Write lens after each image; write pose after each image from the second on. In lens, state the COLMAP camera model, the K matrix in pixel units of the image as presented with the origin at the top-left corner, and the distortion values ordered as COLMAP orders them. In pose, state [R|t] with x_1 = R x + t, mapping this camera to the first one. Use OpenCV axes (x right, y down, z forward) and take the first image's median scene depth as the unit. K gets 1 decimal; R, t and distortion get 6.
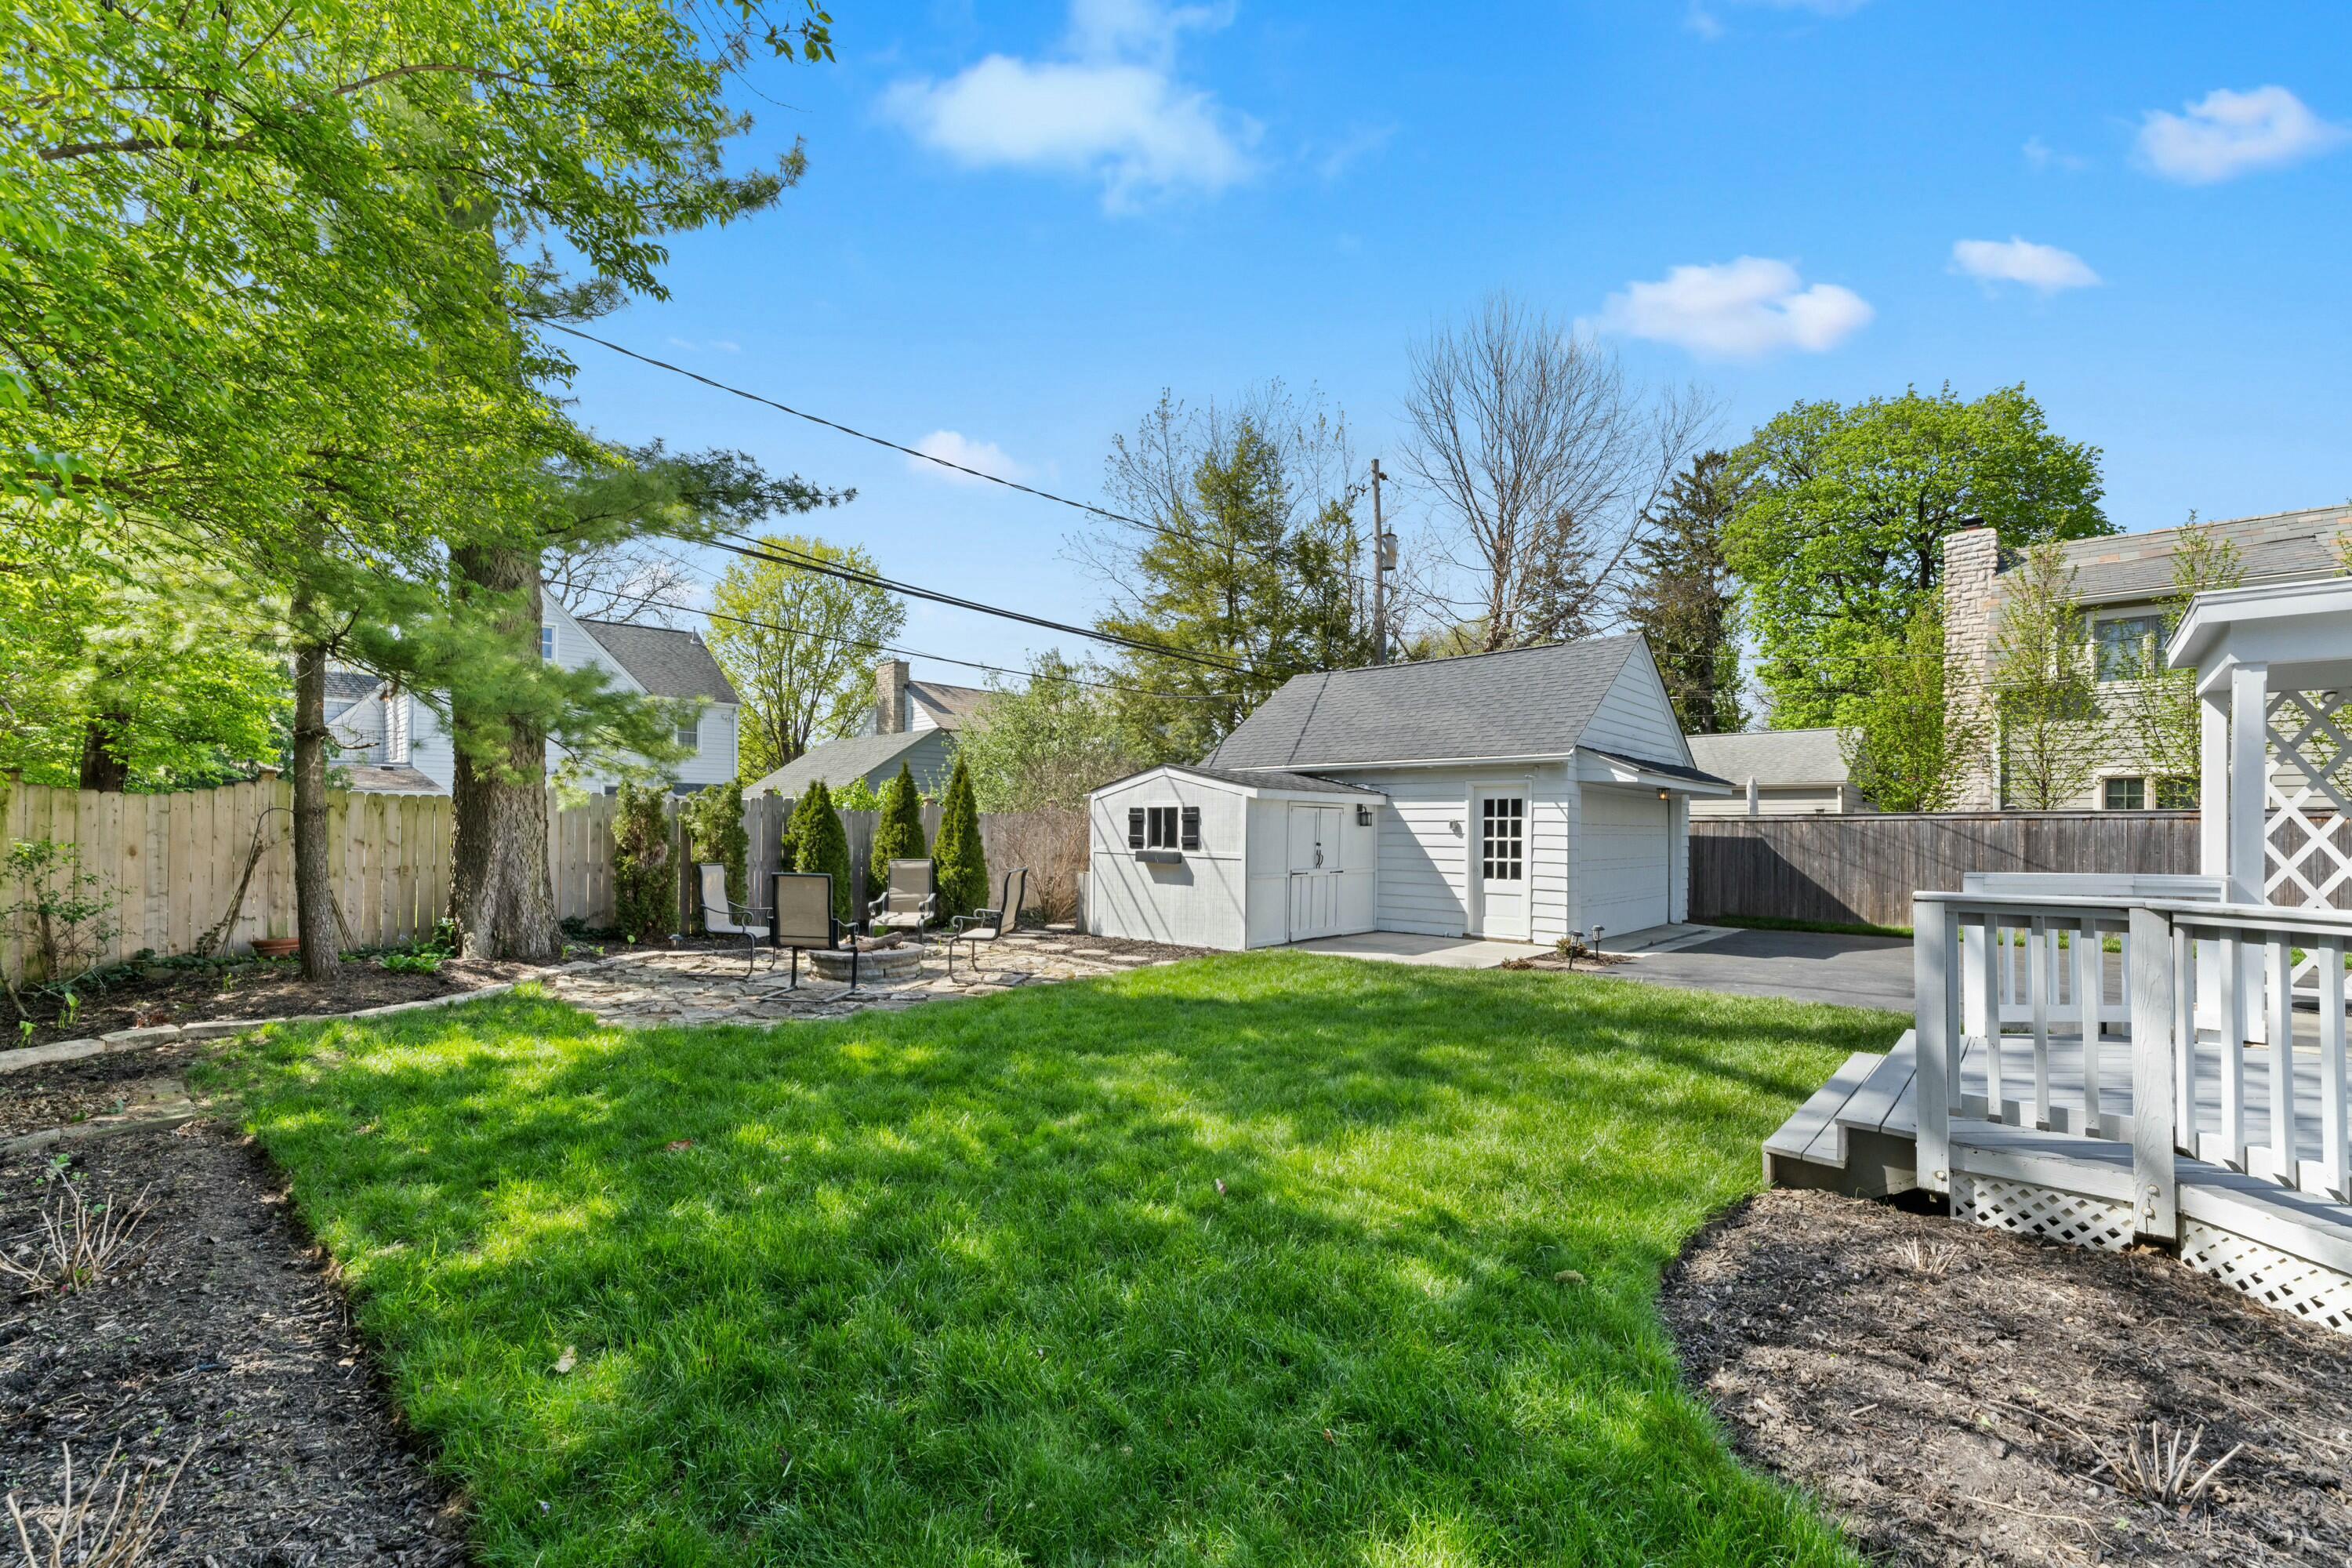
lens RADIAL K [[924.2, 0, 1185.9], [0, 924.2, 798.1], [0, 0, 1]] dist [0.000887, 0.000066]
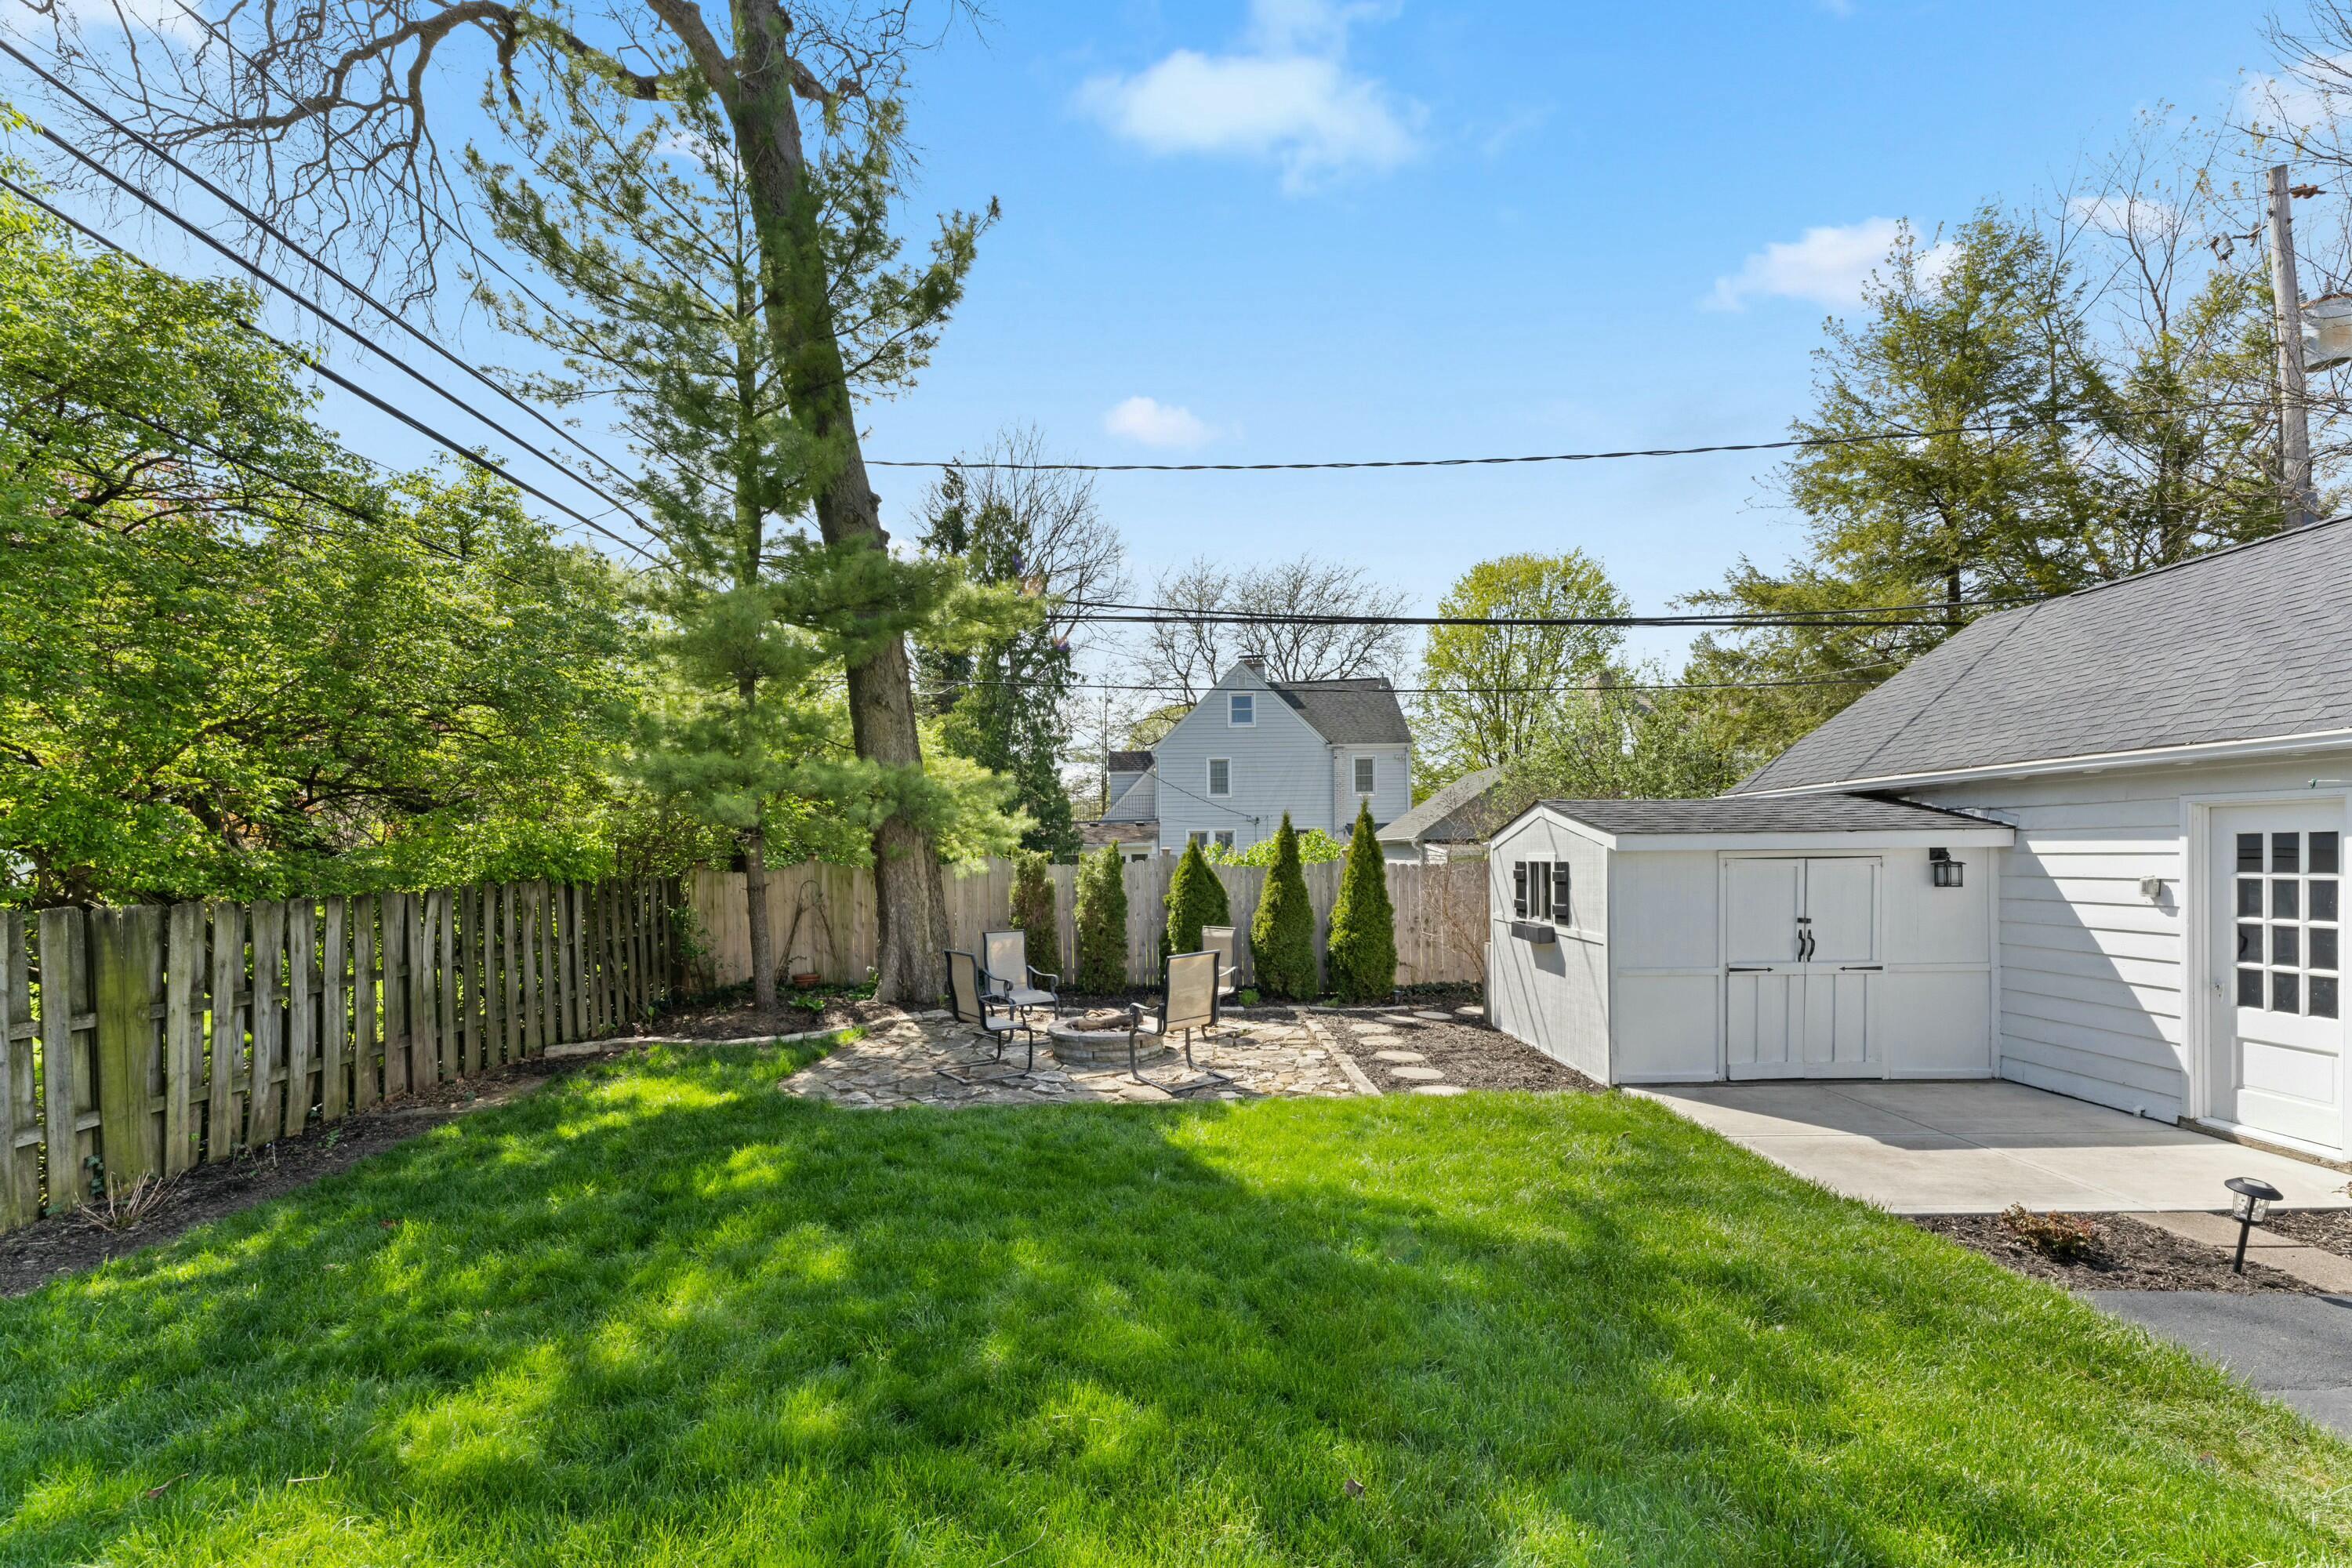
lens RADIAL K [[947.3, 0, 1146.1], [0, 947.3, 853.7], [0, 0, 1]] dist [0.000746, -0.000048]
pose [[0.683353, -0.021291, -0.729778, 0.295115], [0.042111, 0.999060, 0.010284, -0.016141], [0.728873, -0.037760, 0.683607, 0.284757]]
